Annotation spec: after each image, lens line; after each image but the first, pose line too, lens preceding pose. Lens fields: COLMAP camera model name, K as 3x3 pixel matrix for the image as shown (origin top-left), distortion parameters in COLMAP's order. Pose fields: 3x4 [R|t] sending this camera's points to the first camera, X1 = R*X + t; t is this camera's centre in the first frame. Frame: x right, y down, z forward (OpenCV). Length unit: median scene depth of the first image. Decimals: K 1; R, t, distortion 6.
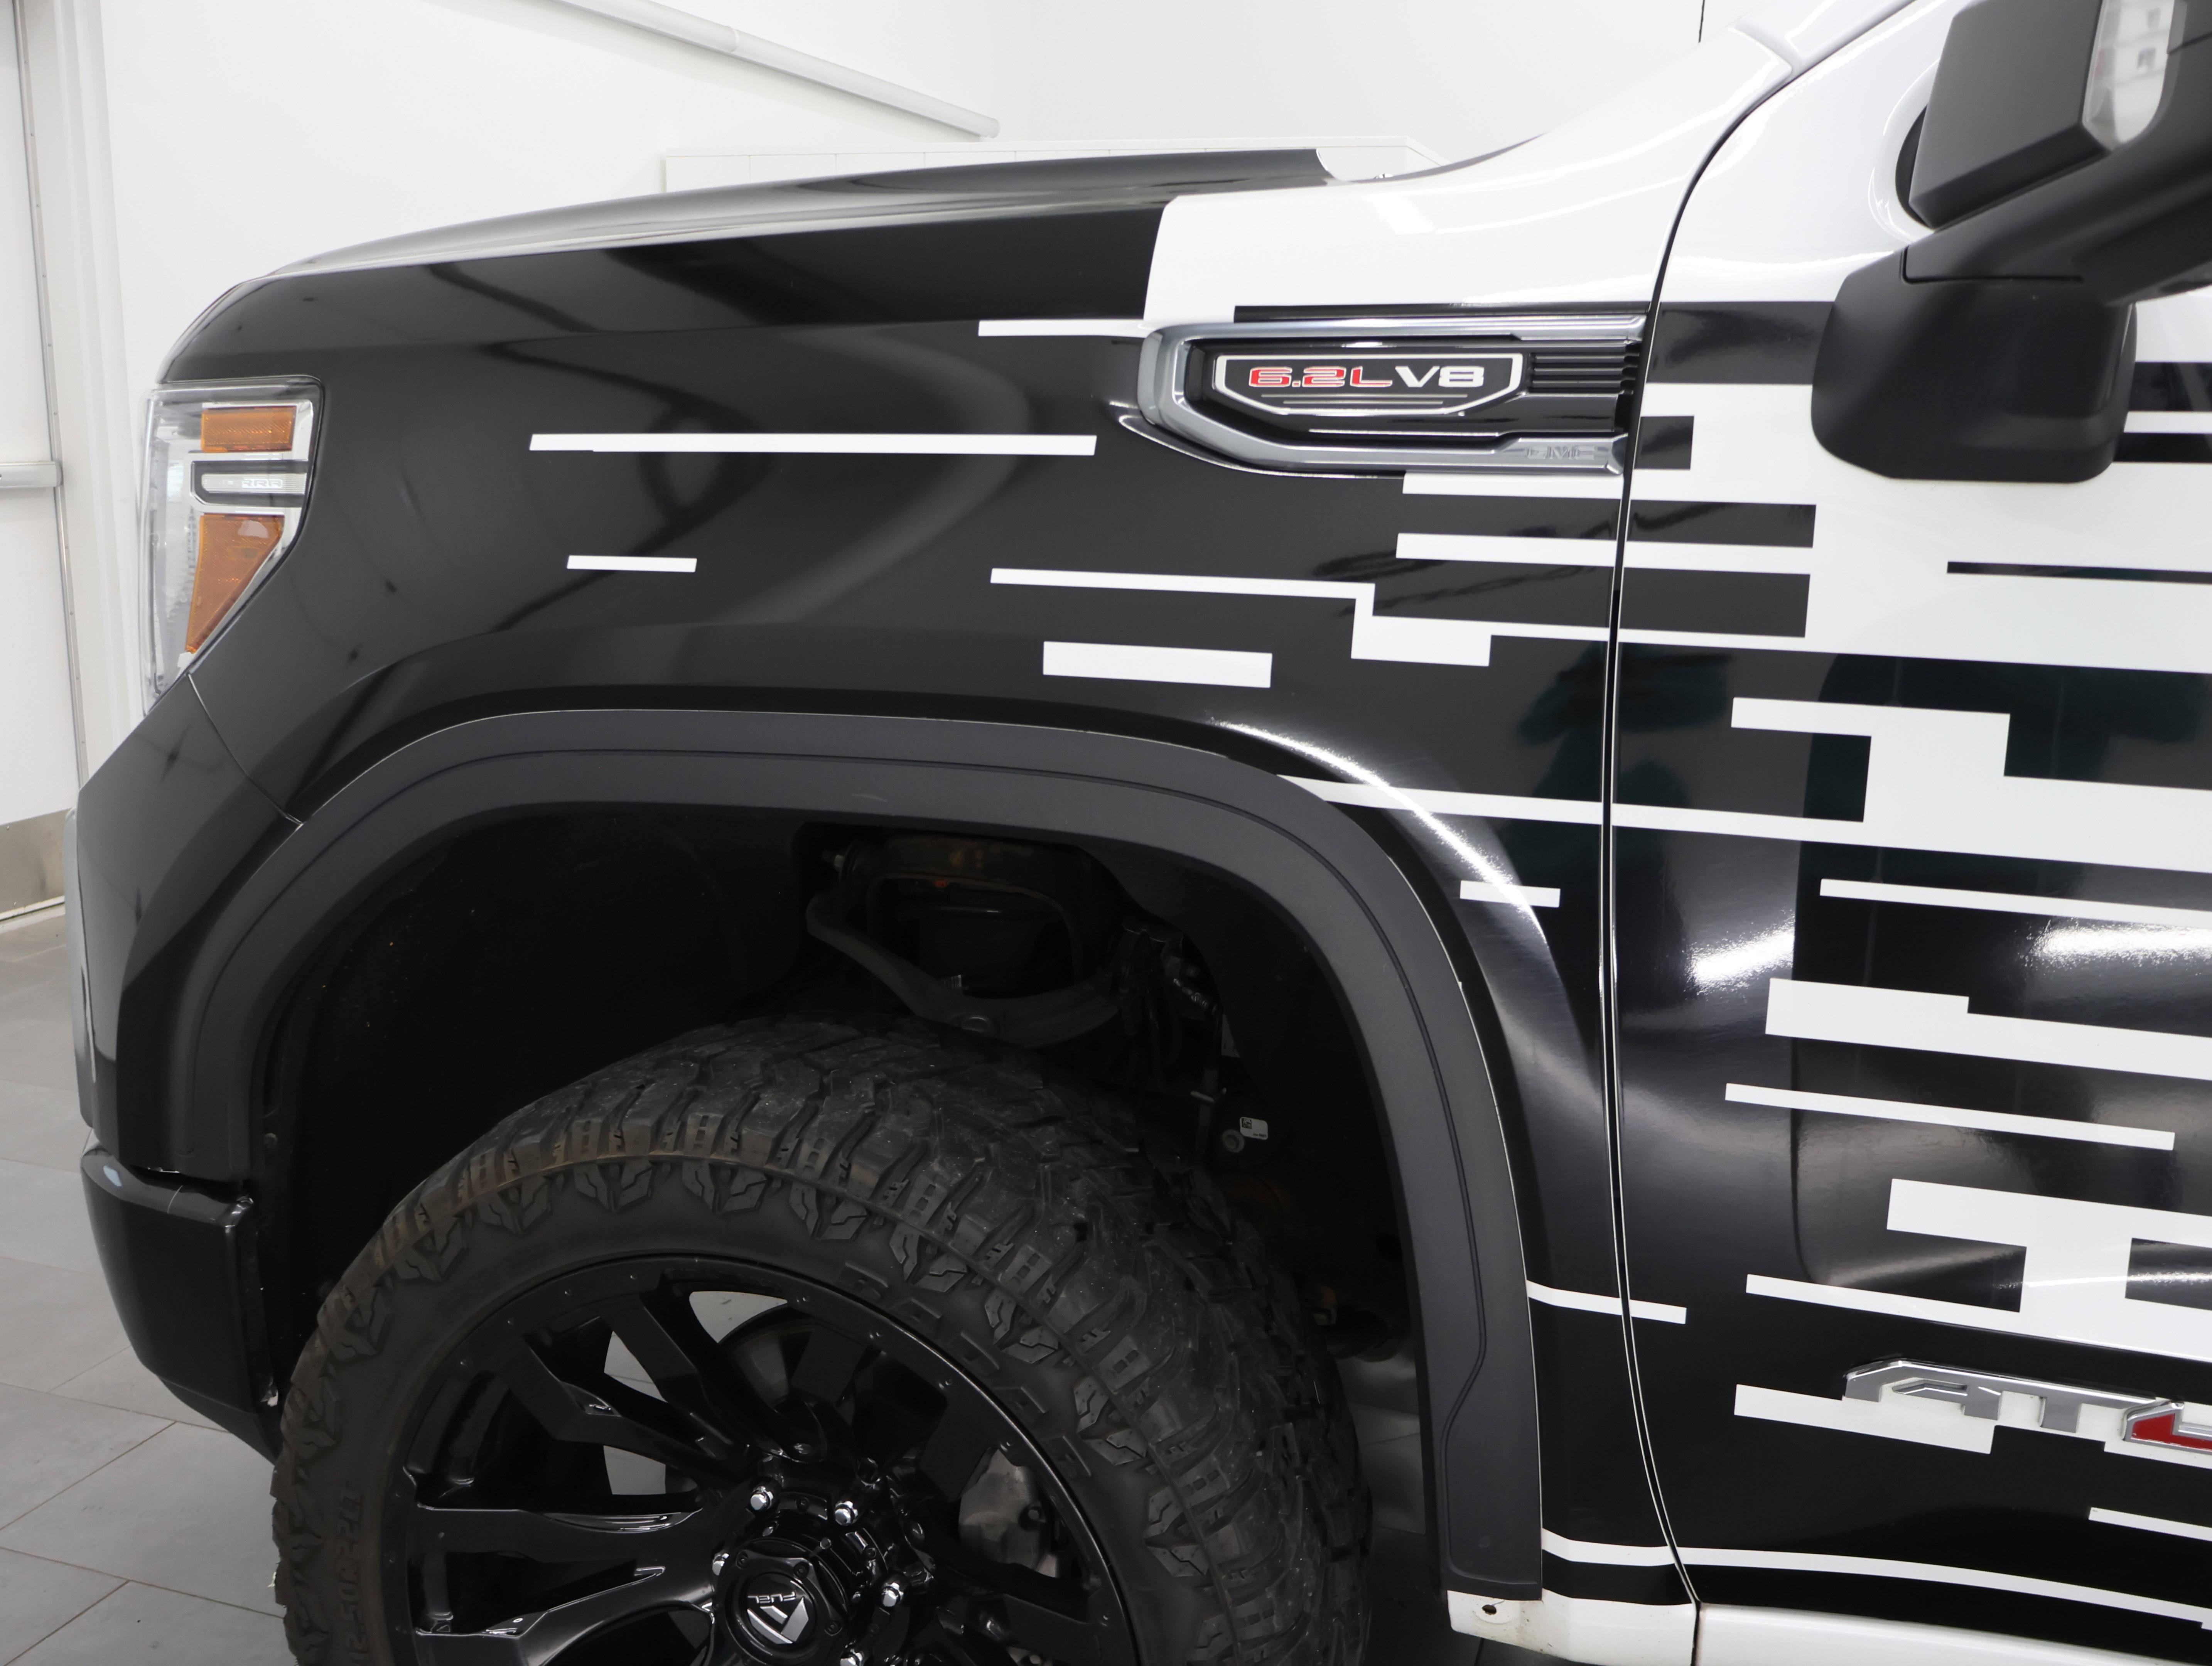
lens RADIAL K [[2057.8, 0, 1106.0], [0, 2057.8, 833.0], [0, 0, 1]] dist [-0.009852, -0.013438]
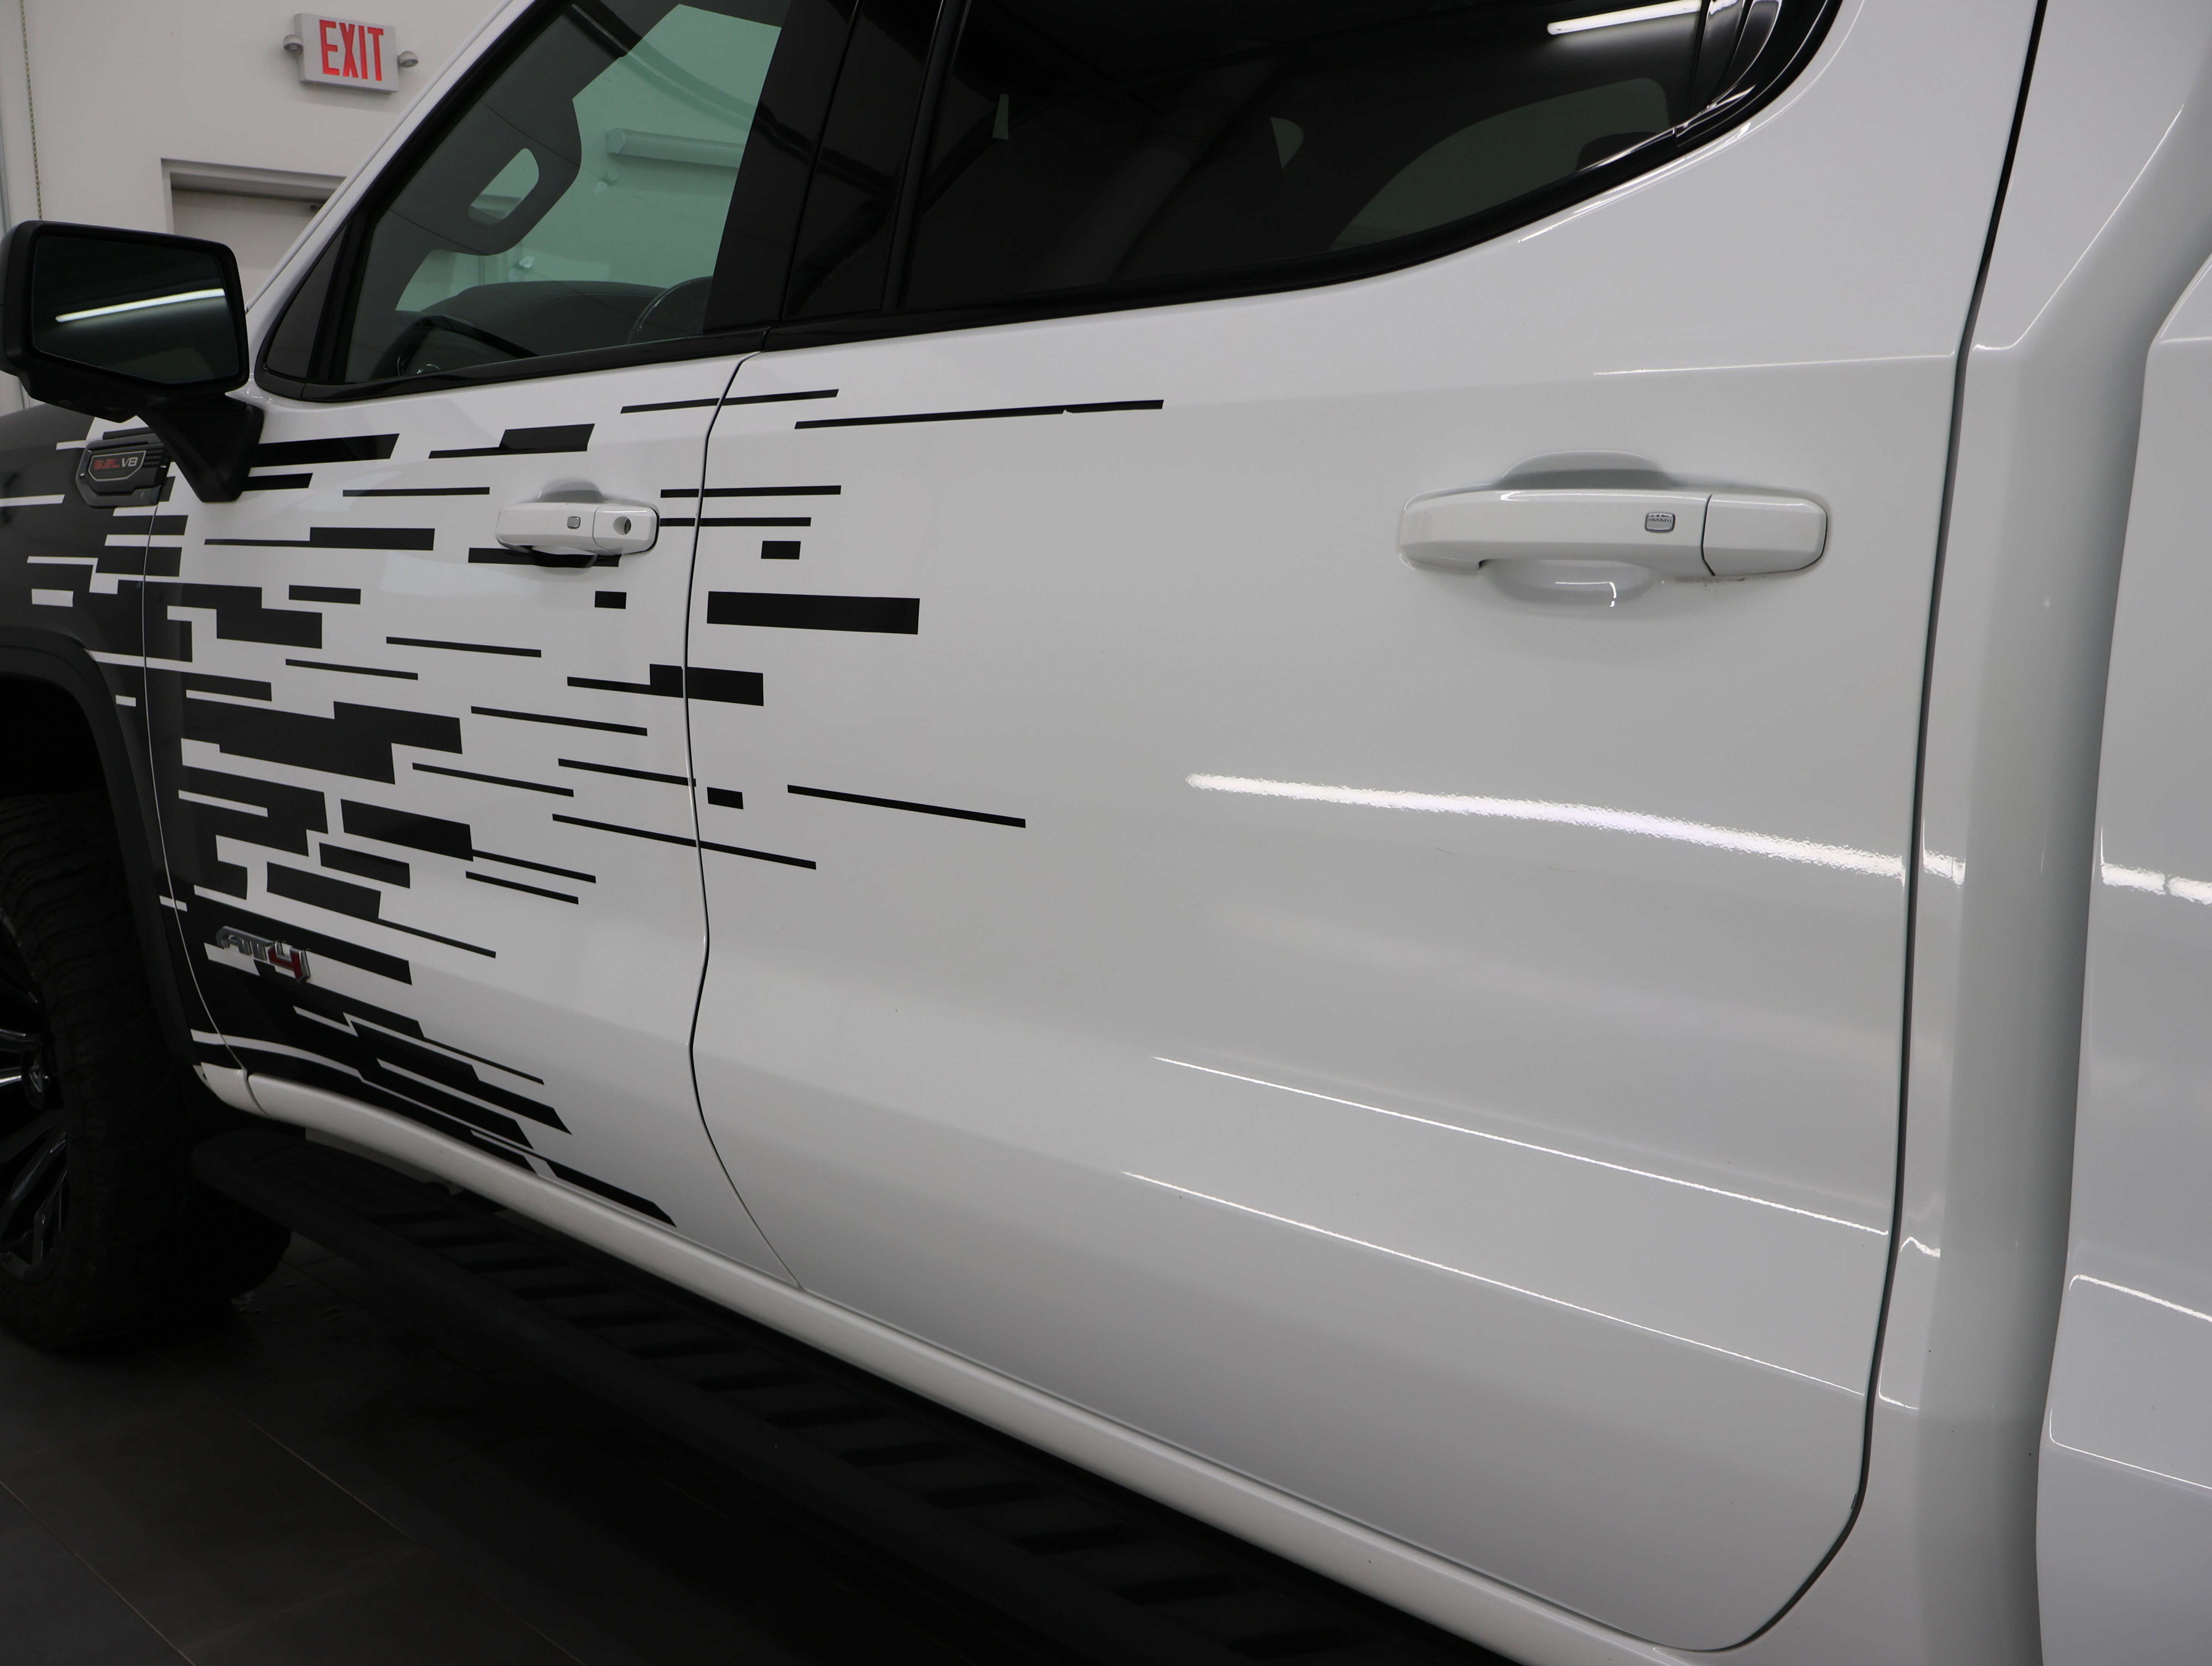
lens RADIAL K [[2057.8, 0, 1106.0], [0, 2057.8, 833.0], [0, 0, 1]] dist [-0.009852, -0.013438]
pose [[0.904911, 0.043842, -0.423337, 2.085189], [-0.063313, 0.997480, -0.032033, 0.175560], [0.420865, 0.055789, 0.905406, -0.510279]]
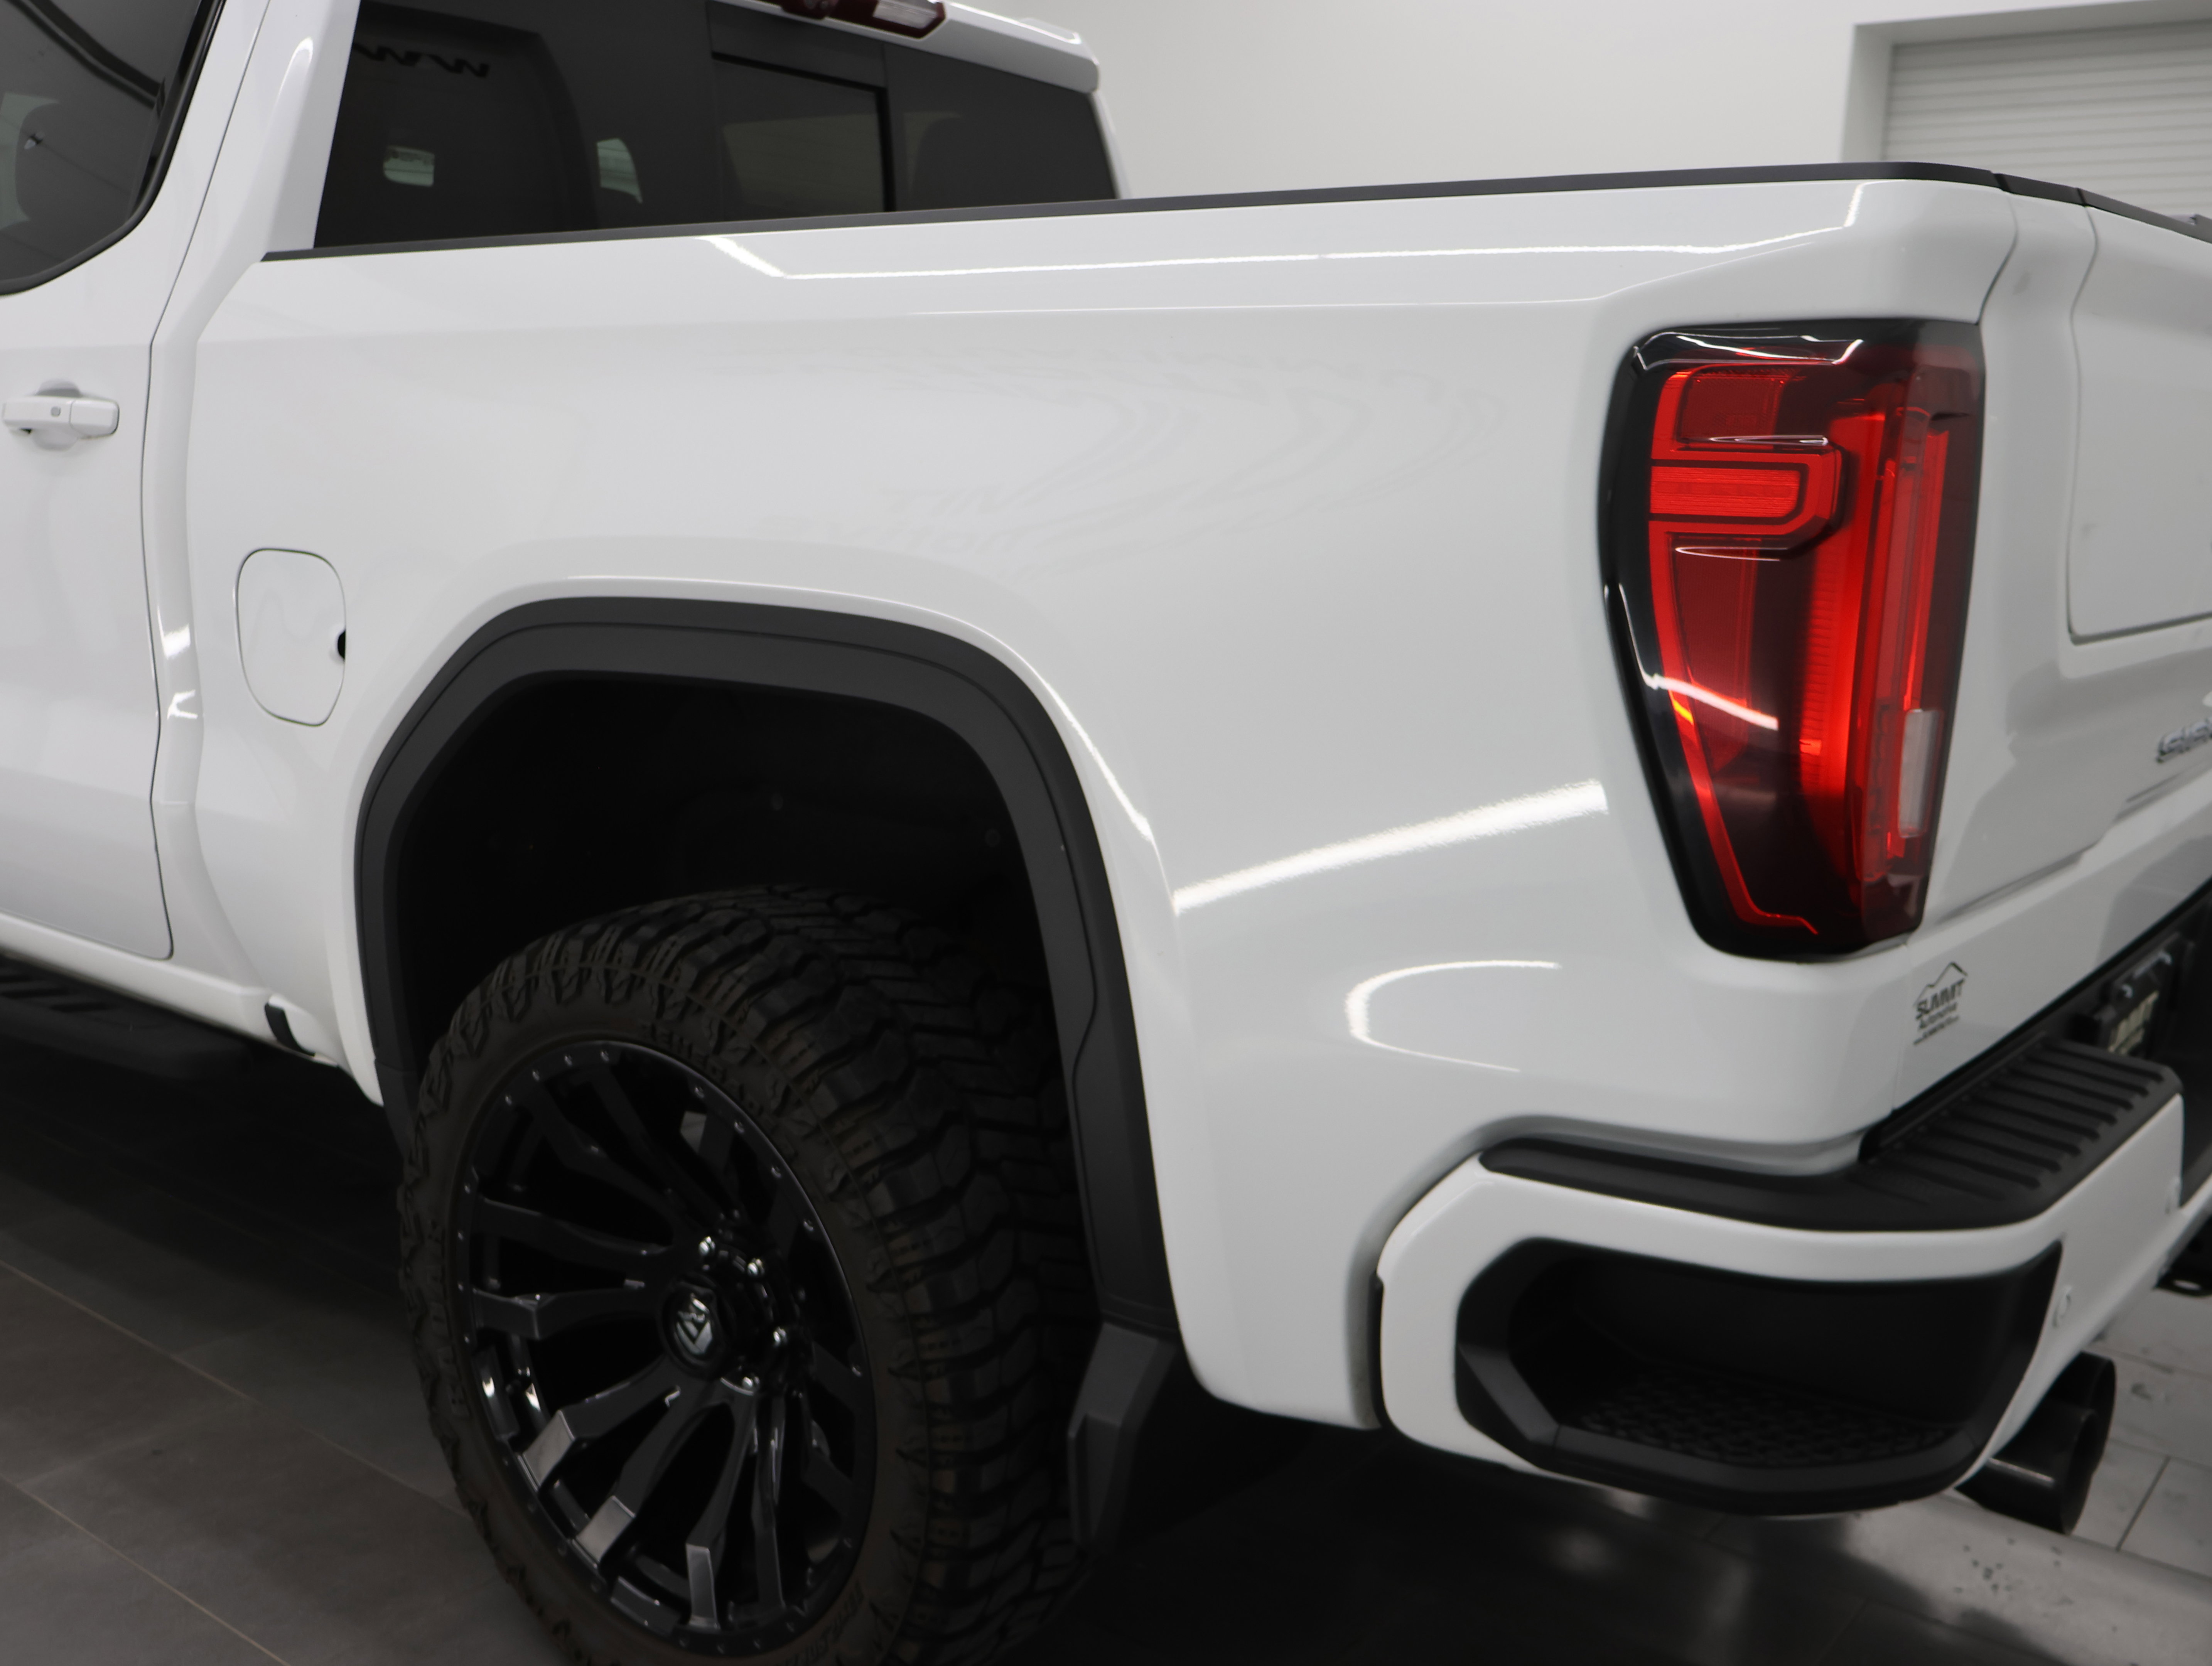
lens RADIAL K [[2076.7, 0, 1106.6], [0, 2076.7, 825.9], [0, 0, 1]] dist [-0.003317, -0.006570]
pose [[0.947392, 0.062914, -0.313832, 3.628040], [-0.072407, 0.997200, -0.018674, 0.374986], [0.311779, 0.040416, 0.949295, -1.236251]]
